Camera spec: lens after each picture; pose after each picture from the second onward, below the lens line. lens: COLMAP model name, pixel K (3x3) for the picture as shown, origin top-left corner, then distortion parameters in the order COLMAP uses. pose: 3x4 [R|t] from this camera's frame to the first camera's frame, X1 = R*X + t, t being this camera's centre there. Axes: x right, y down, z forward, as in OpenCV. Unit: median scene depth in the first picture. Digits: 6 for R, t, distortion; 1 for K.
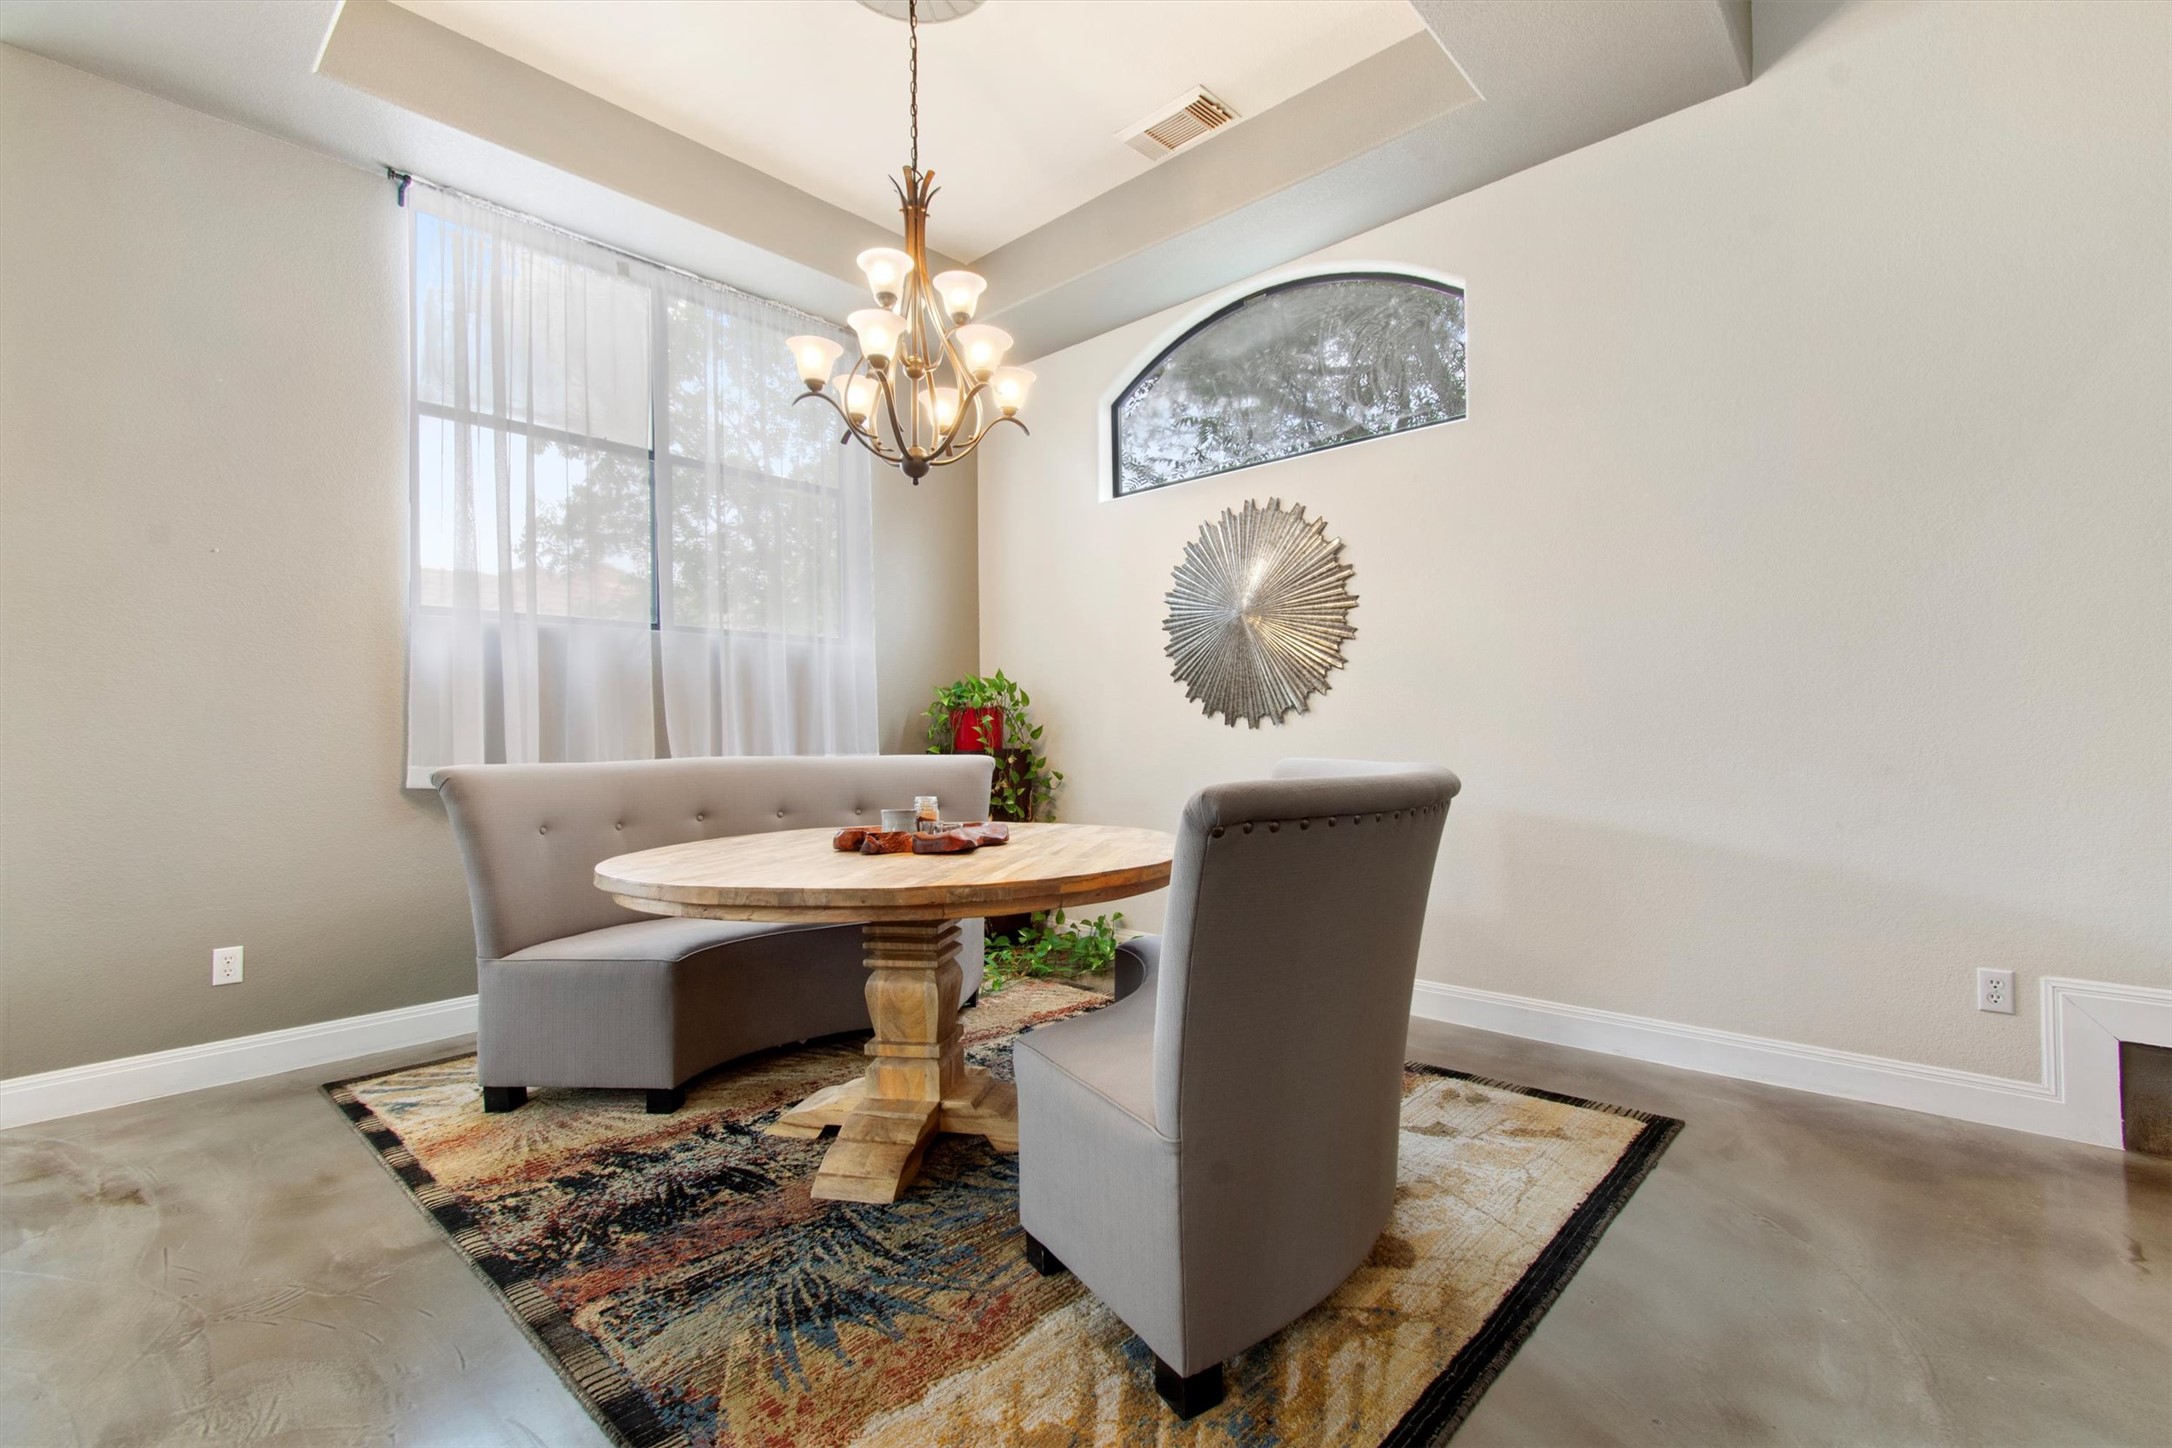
lens RADIAL K [[974.7, 0, 1100.2], [0, 974.7, 730.1], [0, 0, 1]] dist [0.005926, 0.000049]
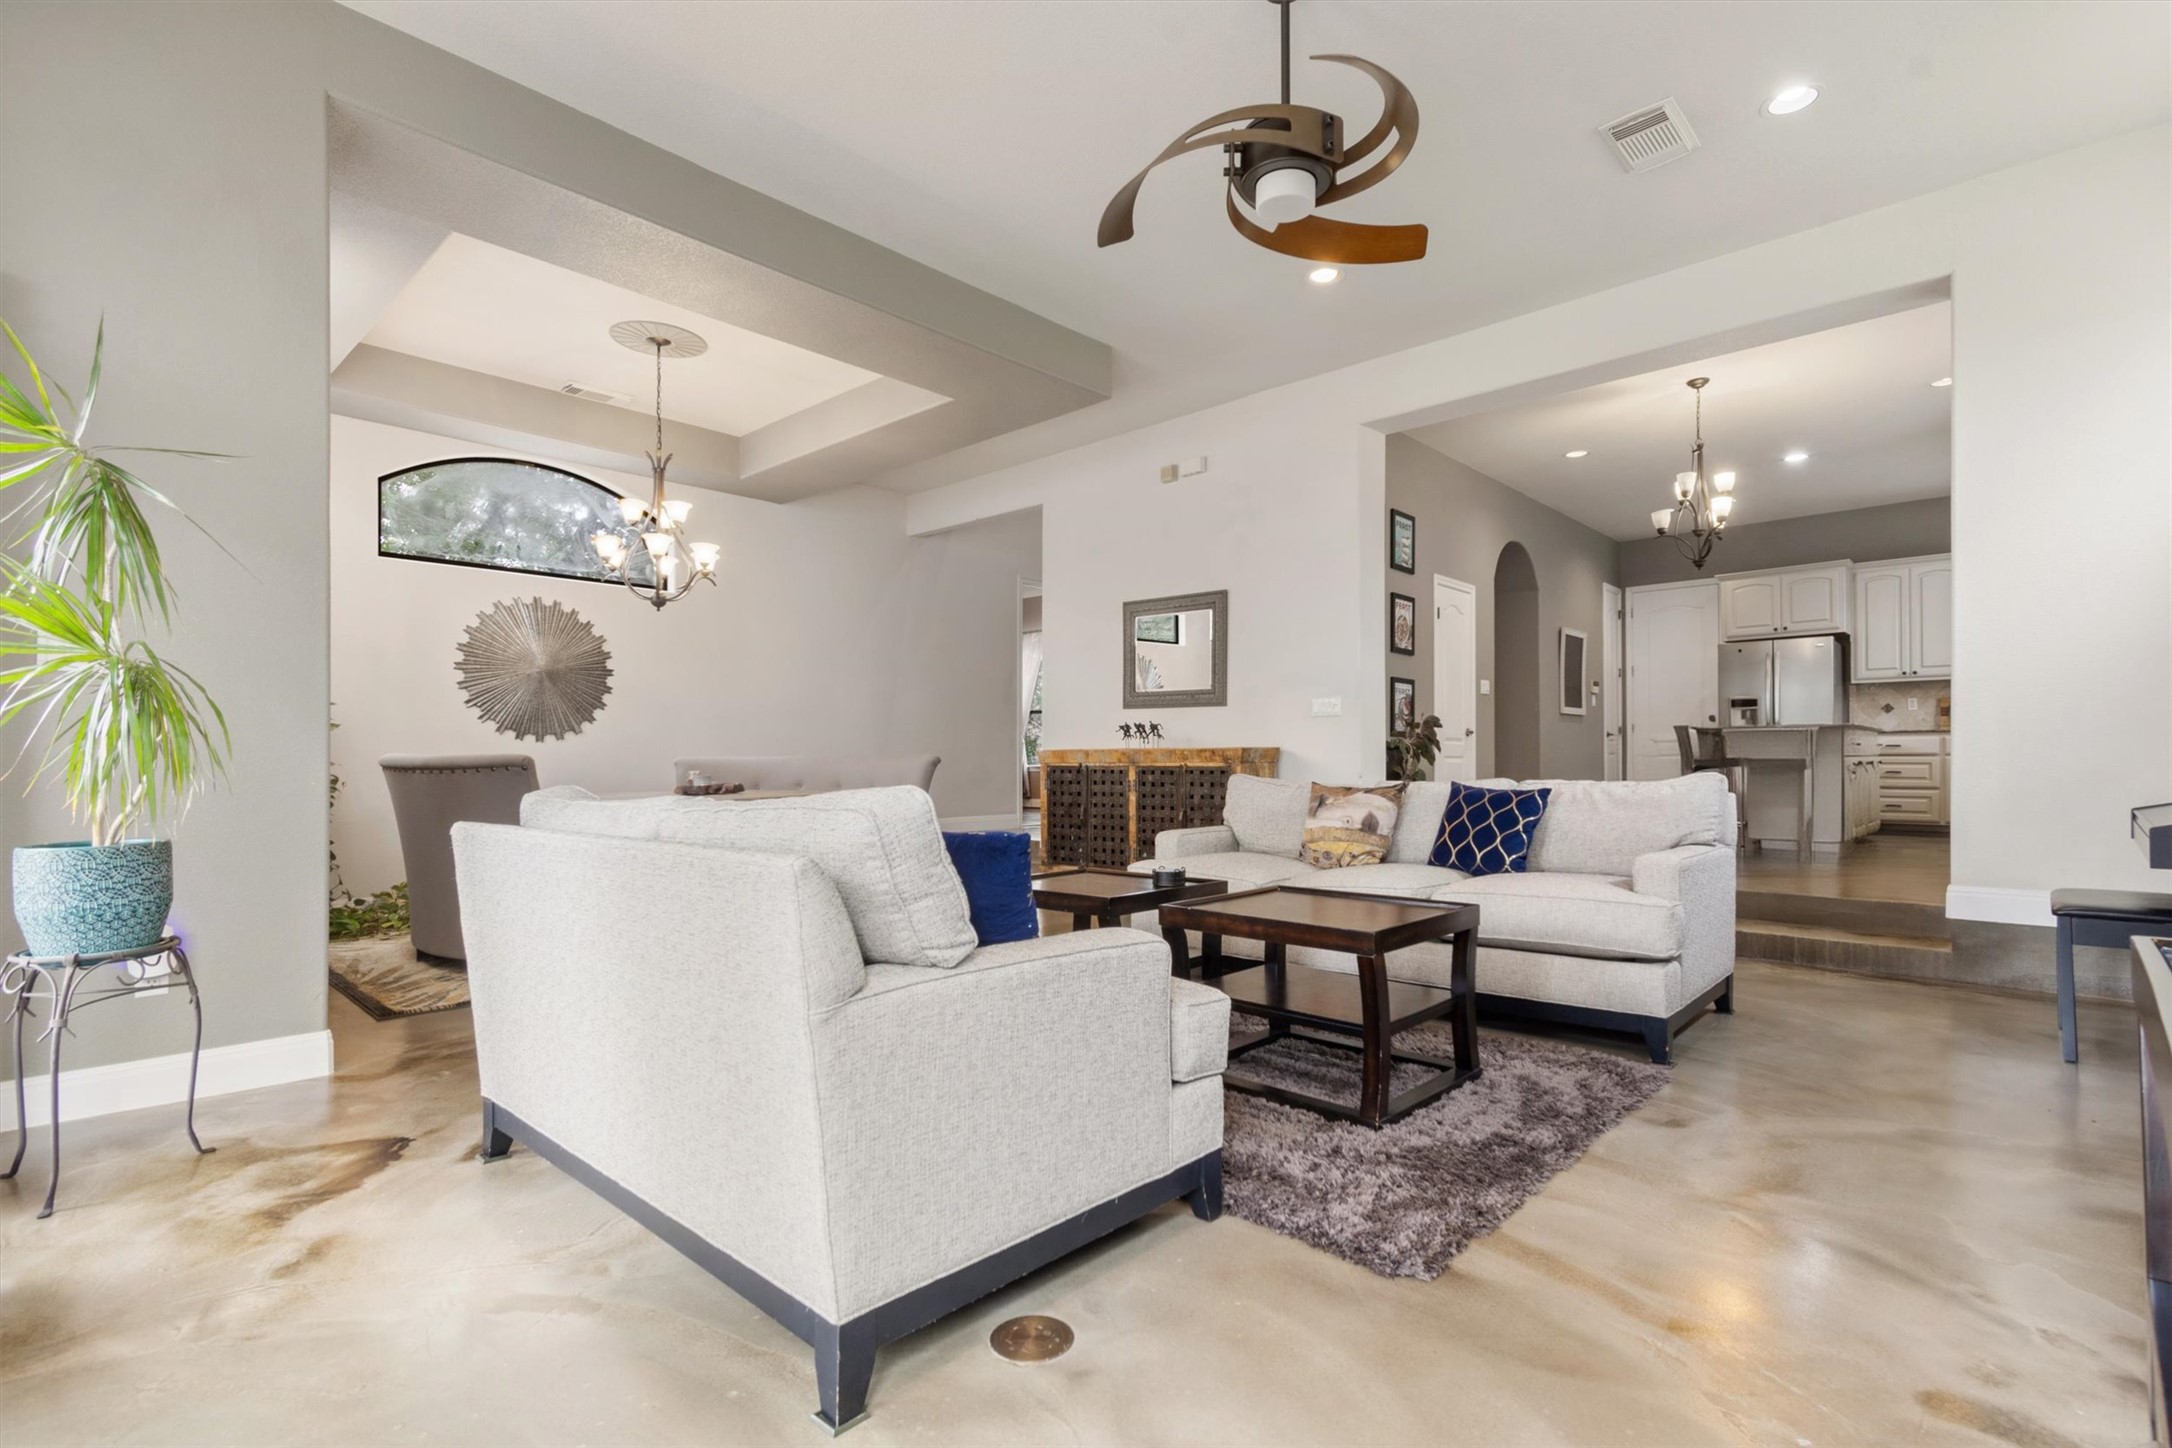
lens RADIAL K [[1003.1, 0, 1093.9], [0, 1003.1, 762.4], [0, 0, 1]] dist [0.002545, 0.000169]
pose [[0.004836, 0.002126, 0.999986, -2.451951], [-0.003064, 0.999993, -0.002111, 0.053866], [-0.999984, -0.003054, 0.004842, 0.153468]]
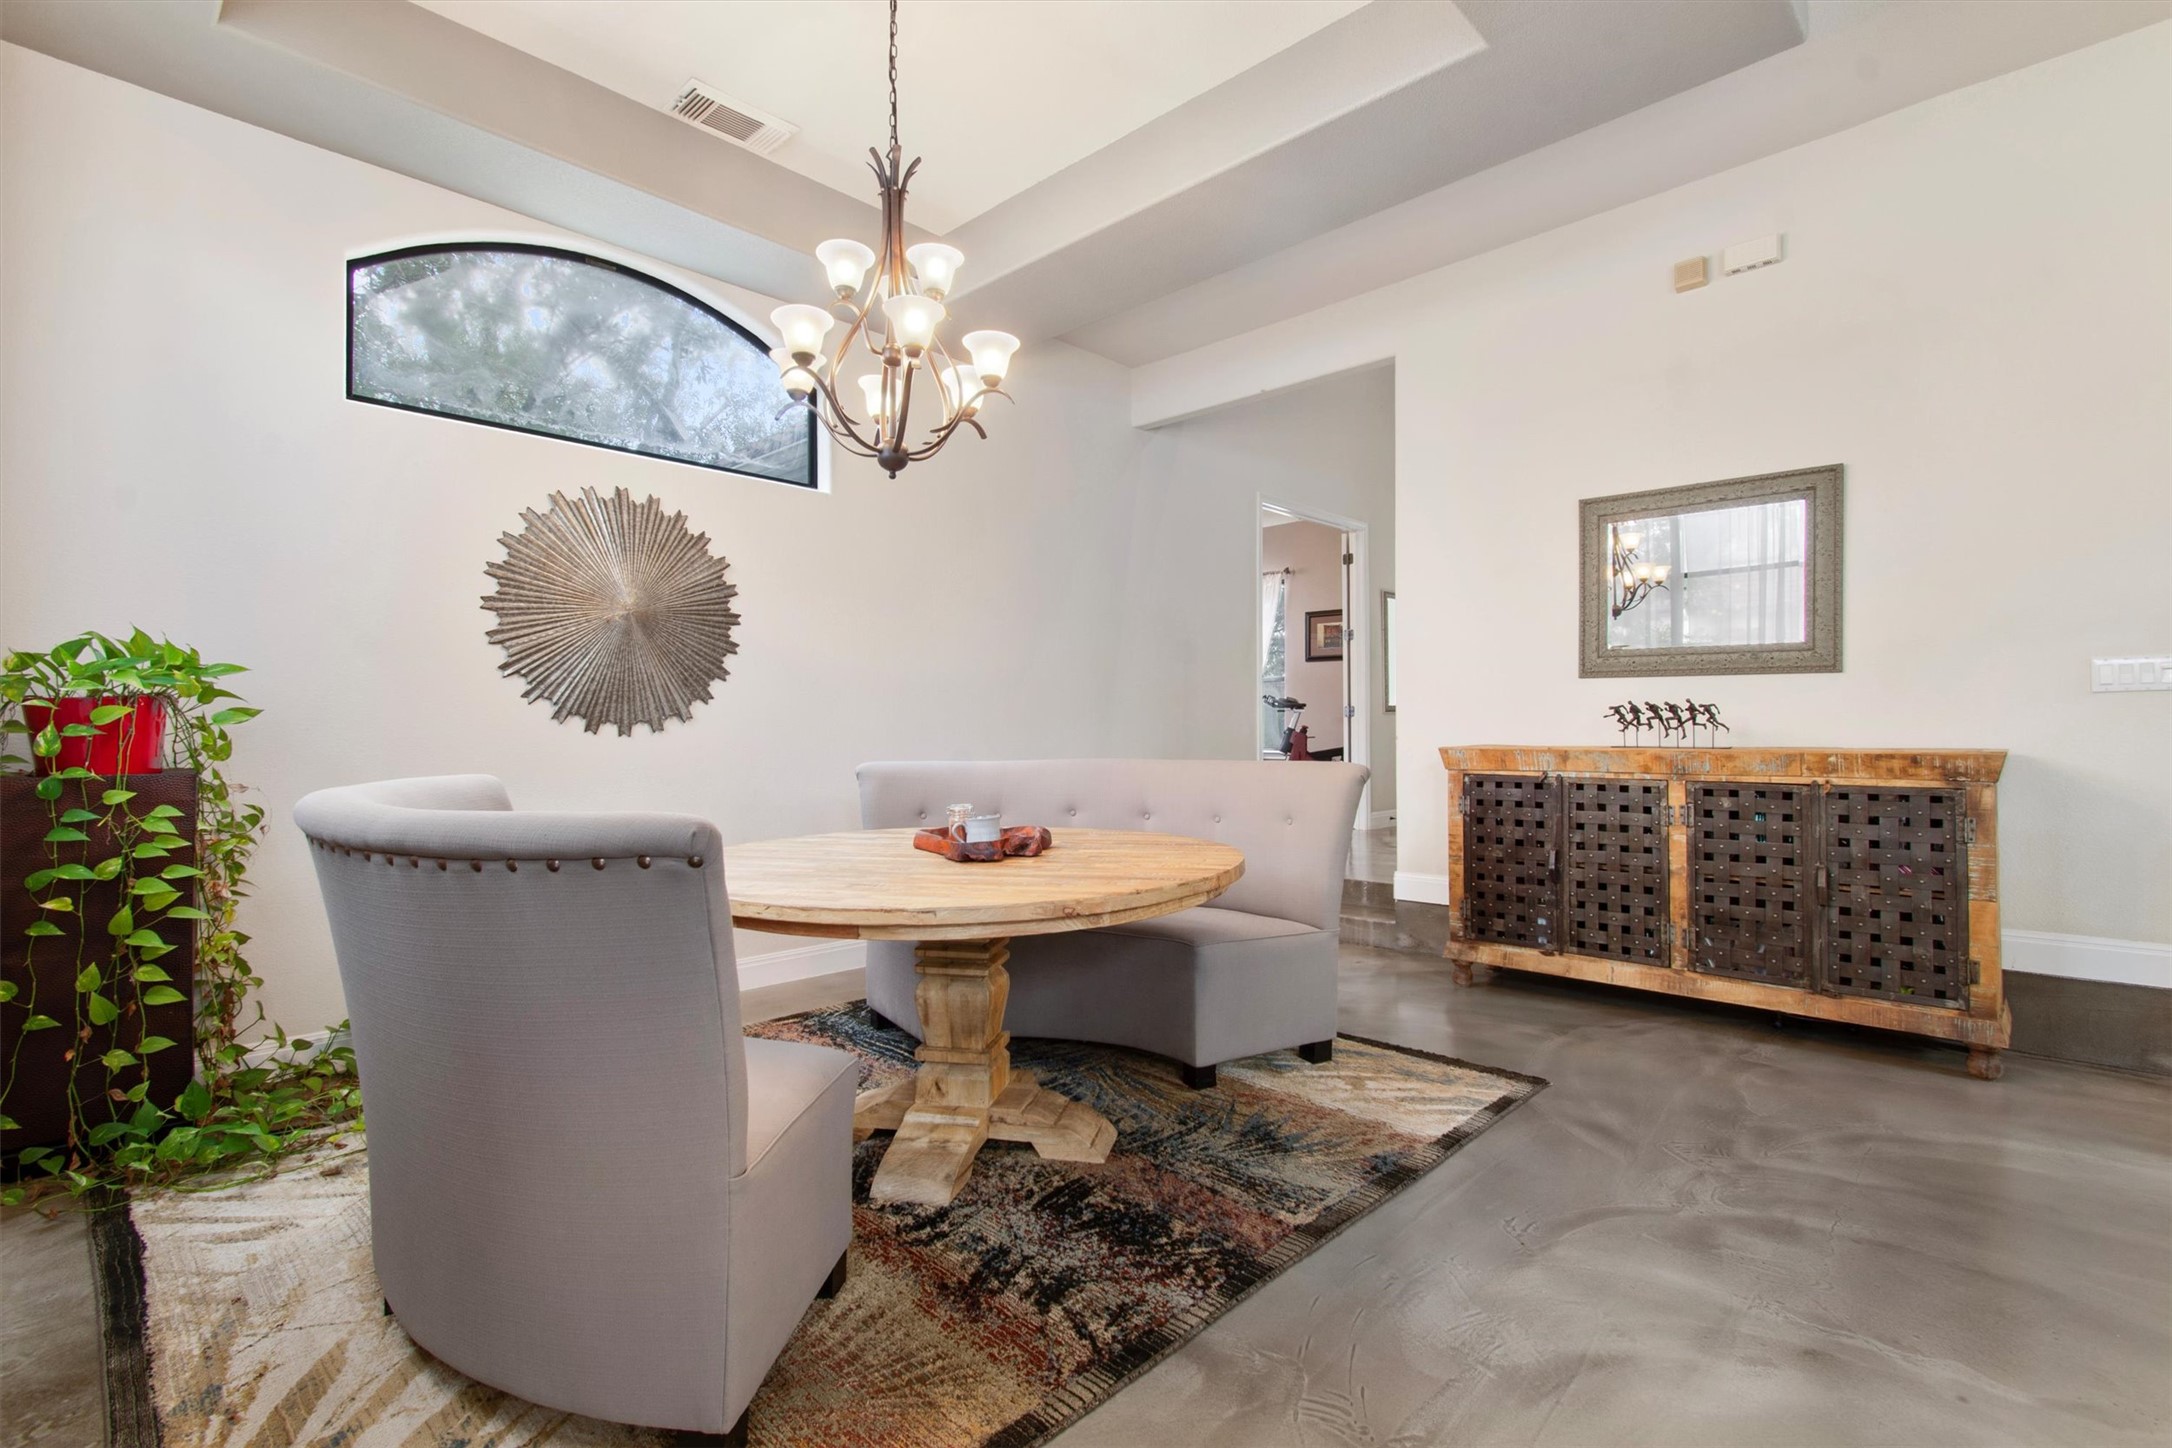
lens RADIAL K [[1007.0, 0, 1086.0], [0, 1007.0, 724.0], [0, 0, 1]] dist [0.002384, -0.000014]
pose [[0.030418, 0.011863, 0.999467, -1.306983], [-0.002862, 0.999927, -0.011781, -0.005216], [-0.999533, -0.002502, 0.030450, 0.892015]]
